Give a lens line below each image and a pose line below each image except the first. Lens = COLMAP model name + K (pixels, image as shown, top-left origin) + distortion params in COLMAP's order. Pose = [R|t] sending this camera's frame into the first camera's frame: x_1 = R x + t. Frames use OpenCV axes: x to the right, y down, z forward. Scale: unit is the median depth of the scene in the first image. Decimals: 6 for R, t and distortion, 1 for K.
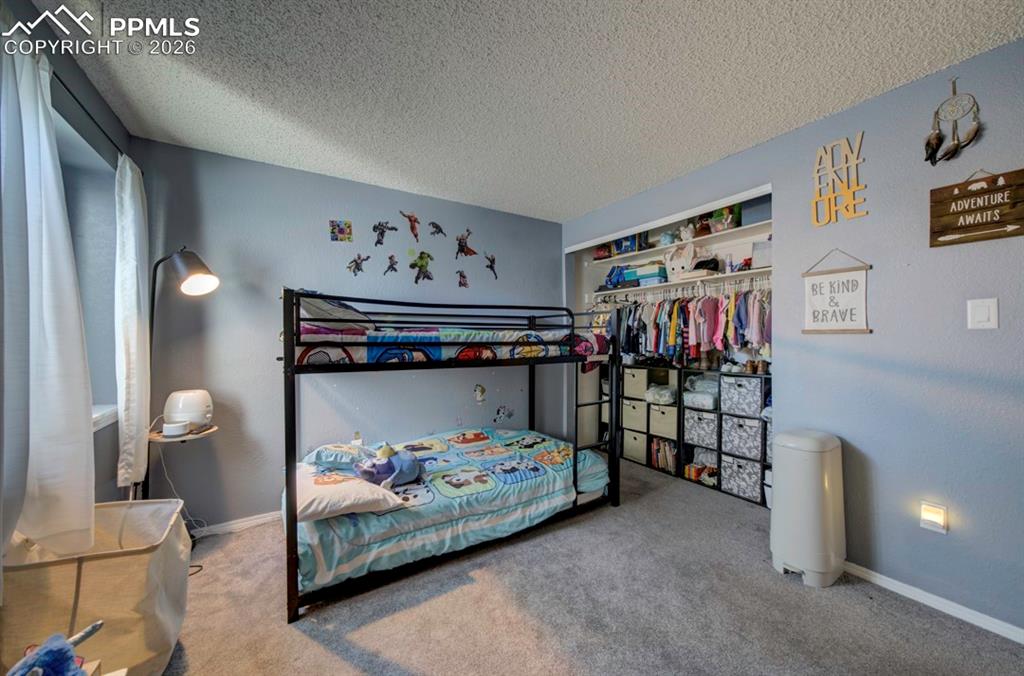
lens RADIAL K [[371.0, 0, 512.5], [0, 371.0, 336.0], [0, 0, 1]] dist [-0.068278, 0.047677]
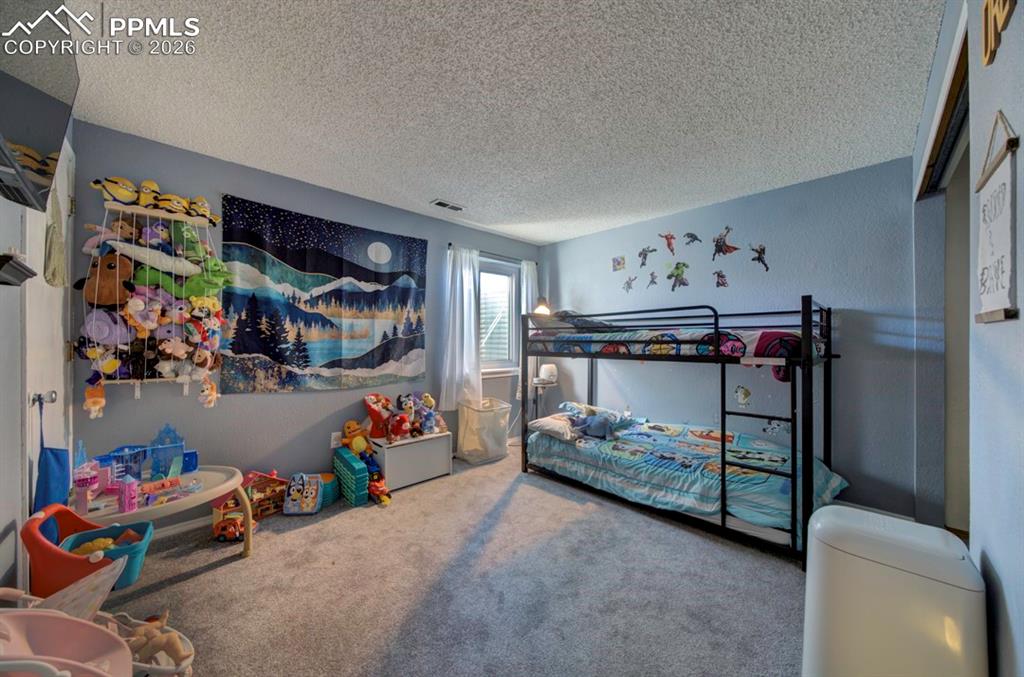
lens RADIAL K [[361.3, 0, 509.4], [0, 361.3, 340.8], [0, 0, 1]] dist [-0.034847, 0.009698]
pose [[0.208062, 0.003988, -0.978107, 0.971230], [0.005274, 0.999973, 0.005199, 0.008343], [0.978101, -0.006240, 0.208035, 0.333598]]
